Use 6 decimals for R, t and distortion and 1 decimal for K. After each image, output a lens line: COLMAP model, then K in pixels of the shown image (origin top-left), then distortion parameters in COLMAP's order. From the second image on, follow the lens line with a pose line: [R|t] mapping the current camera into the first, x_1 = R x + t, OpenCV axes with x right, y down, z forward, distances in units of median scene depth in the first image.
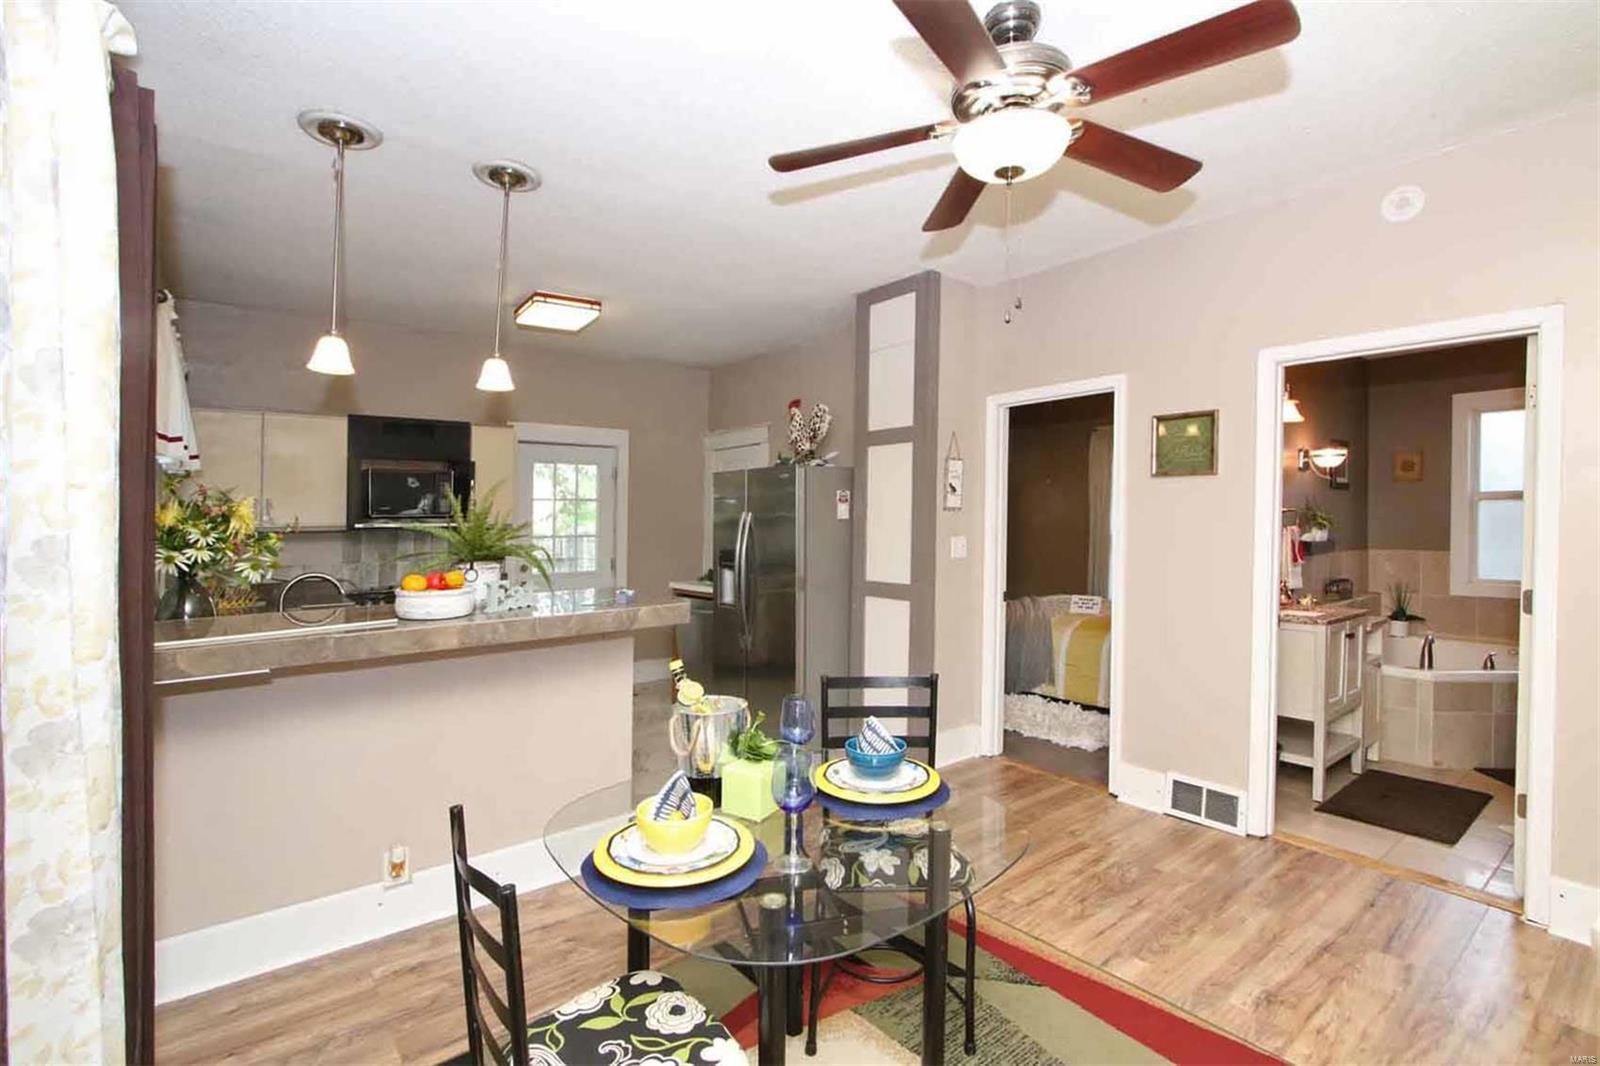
lens RADIAL K [[732.2, 0, 799.5], [0, 732.2, 525.8], [0, 0, 1]] dist [-0.017506, 0.003437]
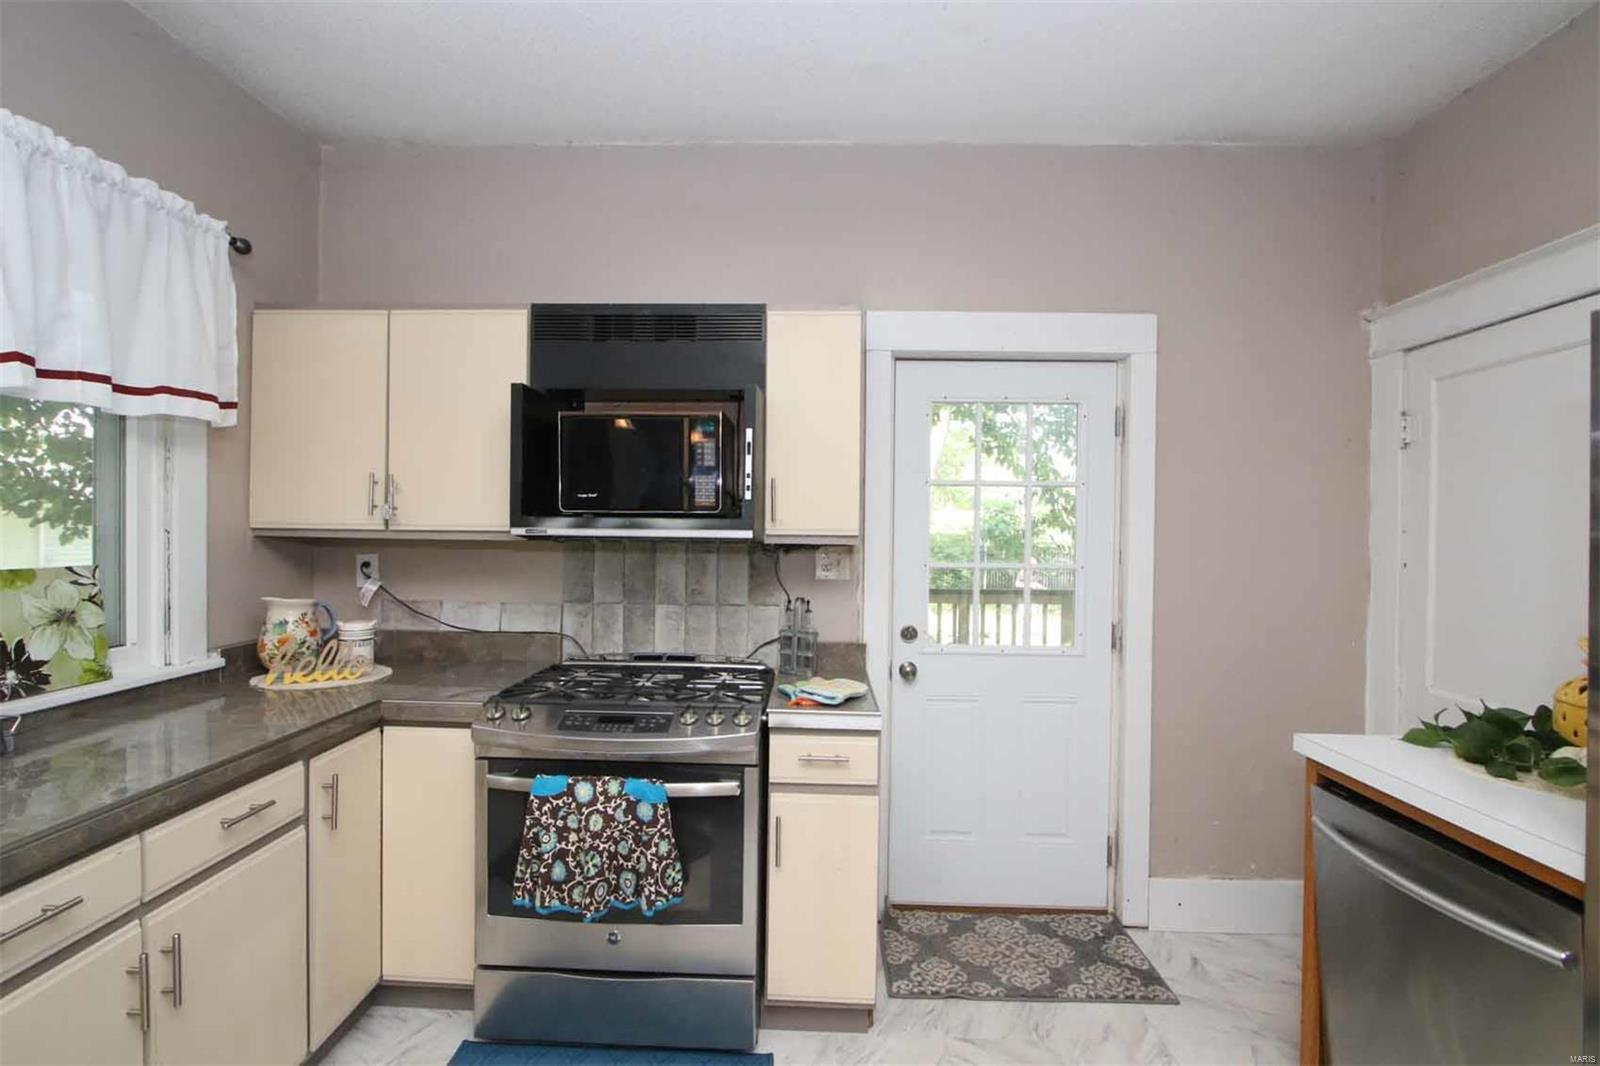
lens RADIAL K [[732.2, 0, 781.3], [0, 732.2, 524.6], [0, 0, 1]] dist [-0.017506, 0.003437]
pose [[0.759537, 0.012163, -0.650350, -0.196951], [-0.023355, 0.999690, -0.008580, -0.006242], [0.650045, 0.021706, 0.759586, 0.856881]]
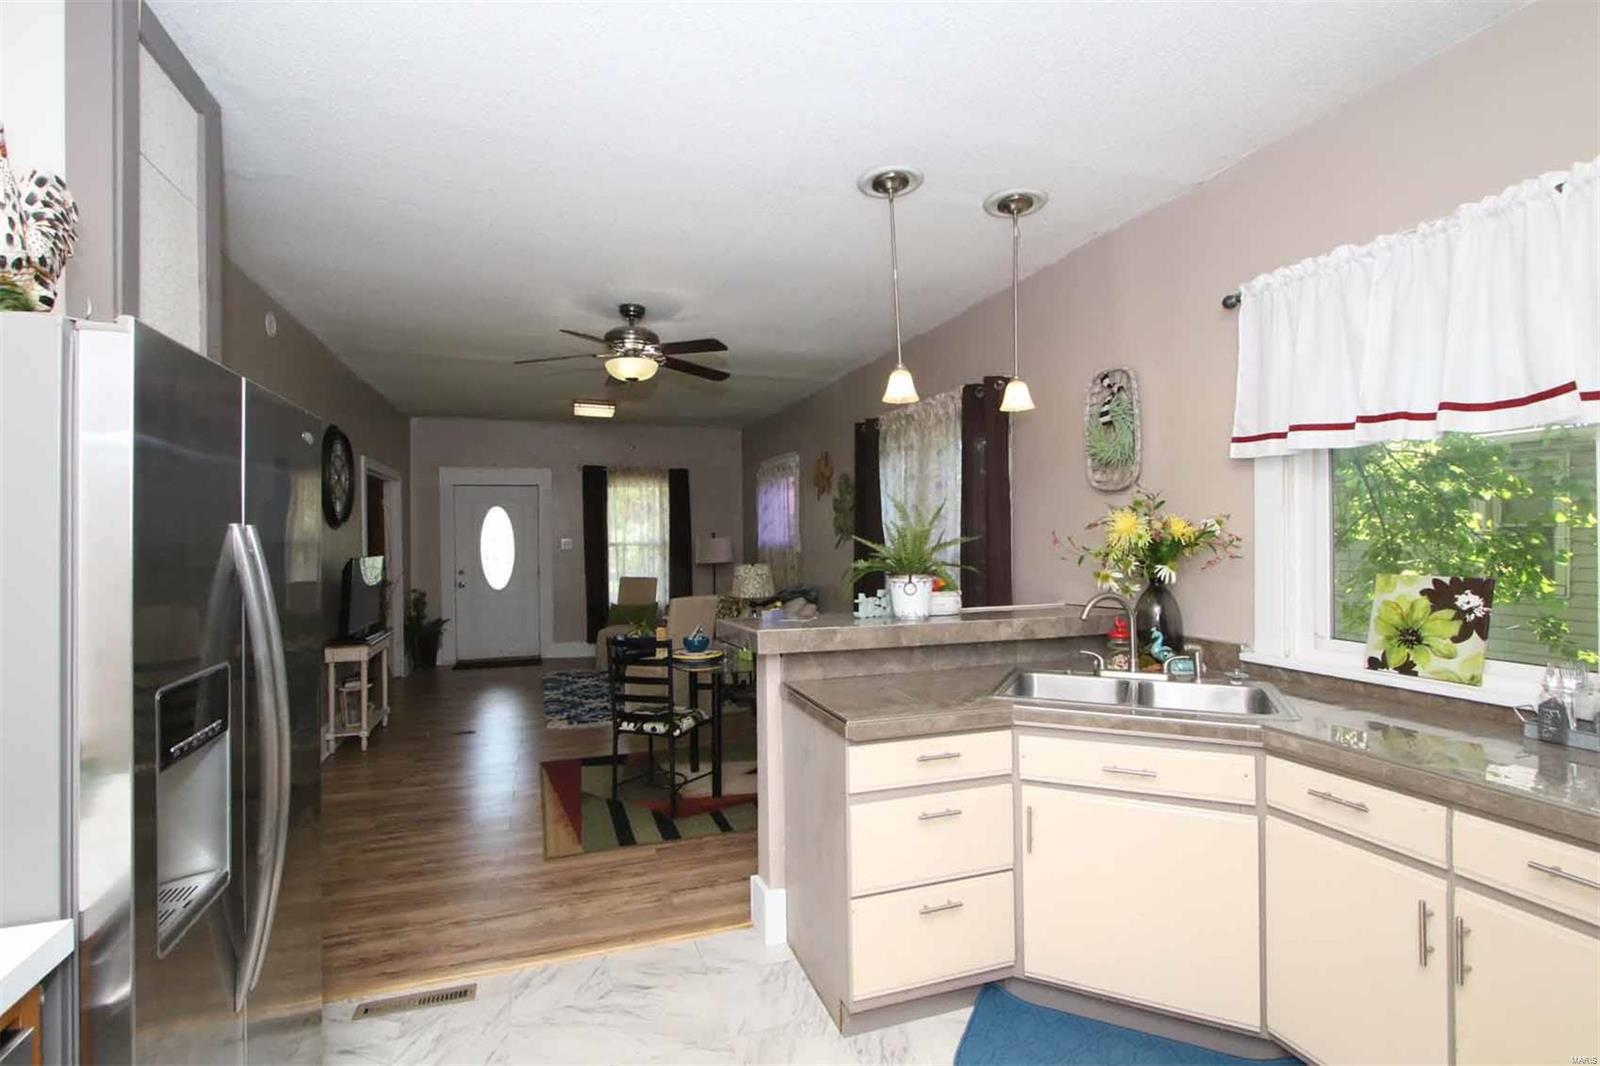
lens RADIAL K [[732.2, 0, 787.4], [0, 732.2, 533.1], [0, 0, 1]] dist [-0.017506, 0.003437]
pose [[-0.942417, 0.016255, 0.334046, -0.420360], [0.019355, 0.999795, 0.005954, -0.015442], [-0.333881, 0.012076, -0.942538, 1.370568]]
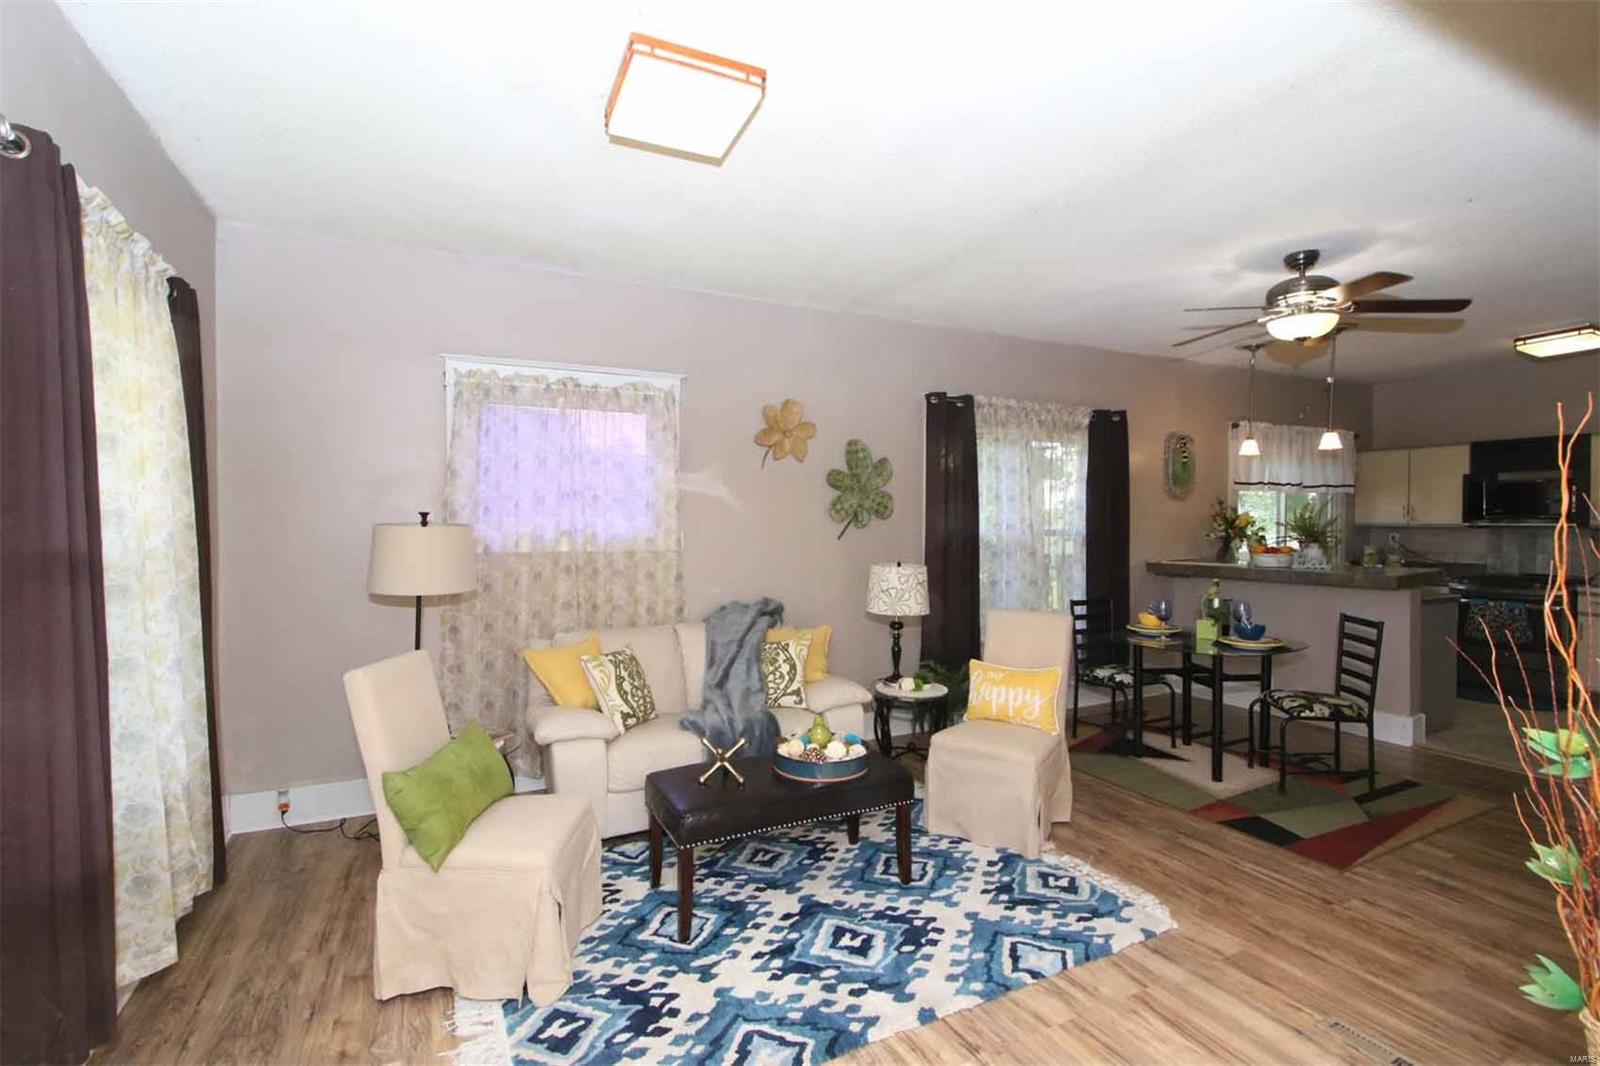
lens RADIAL K [[732.2, 0, 792.5], [0, 732.2, 532.3], [0, 0, 1]] dist [-0.017506, 0.003437]
pose [[-0.208966, 0.023406, -0.977643, 1.135680], [-0.009080, 0.999624, 0.025873, -0.010781], [0.977881, 0.014284, -0.208675, 0.045992]]
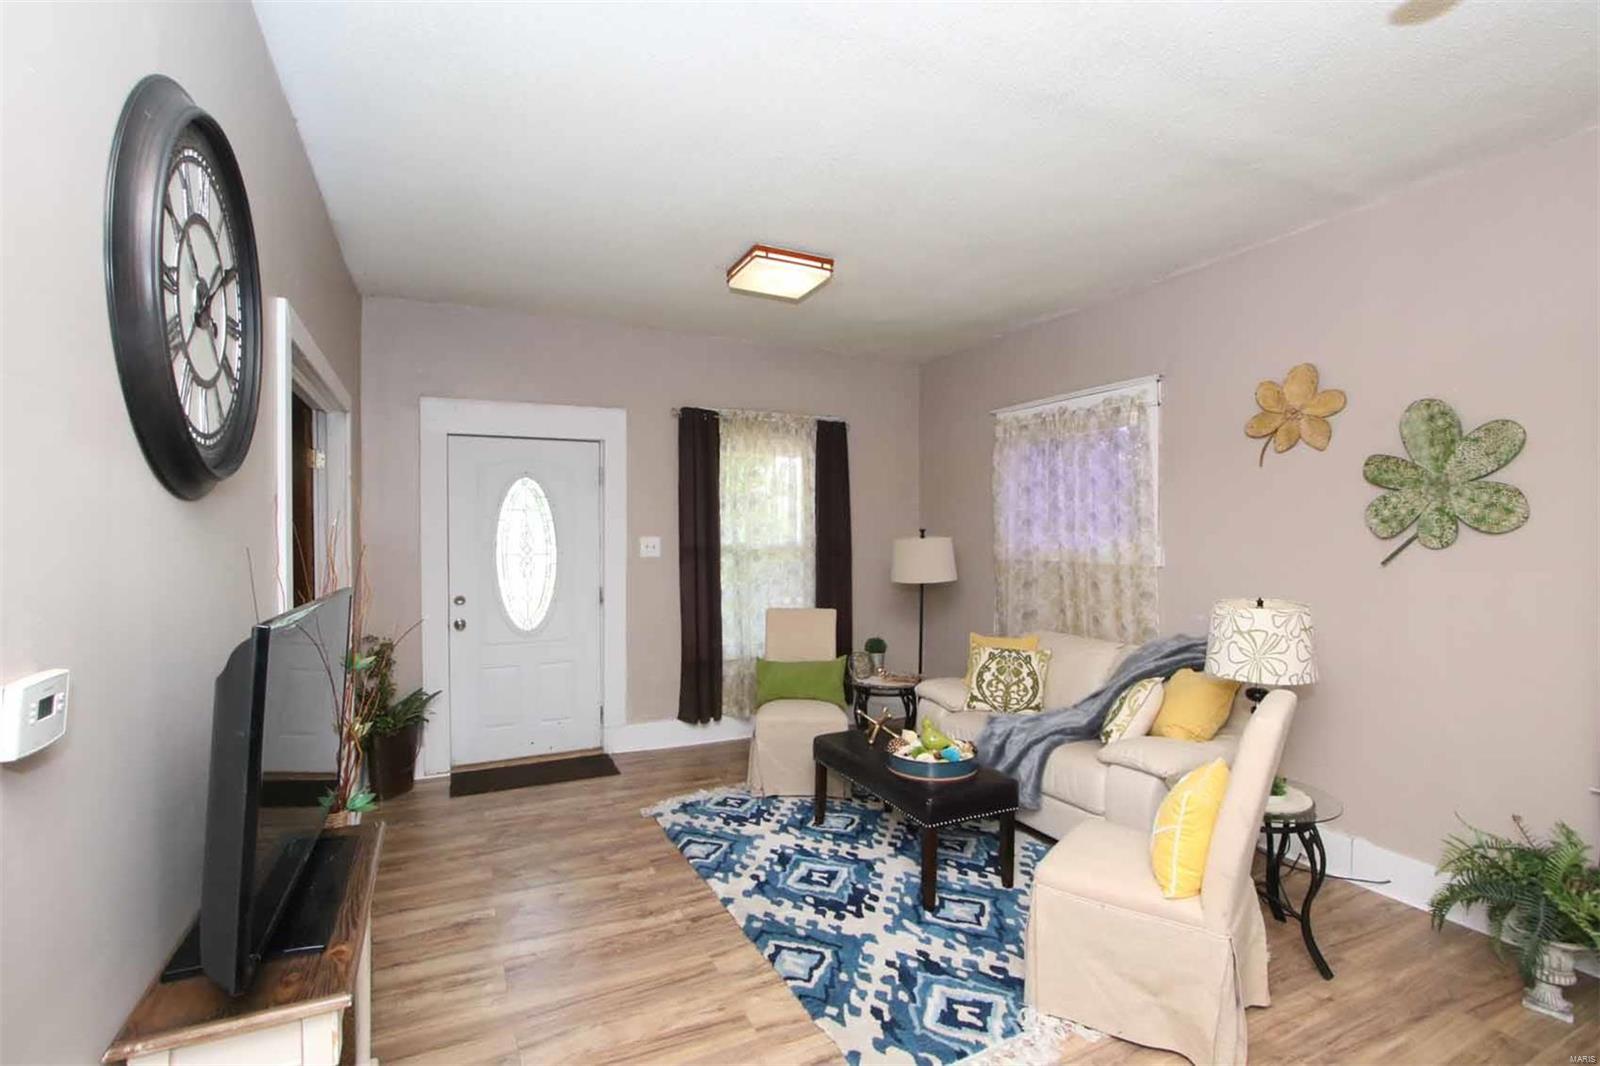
lens RADIAL K [[732.2, 0, 788.9], [0, 732.2, 537.4], [0, 0, 1]] dist [-0.017506, 0.003437]
pose [[-0.975371, 0.007324, 0.220450, 0.411481], [0.011015, 0.999819, 0.015521, -0.015893], [-0.220297, 0.017567, -0.975275, 0.695338]]
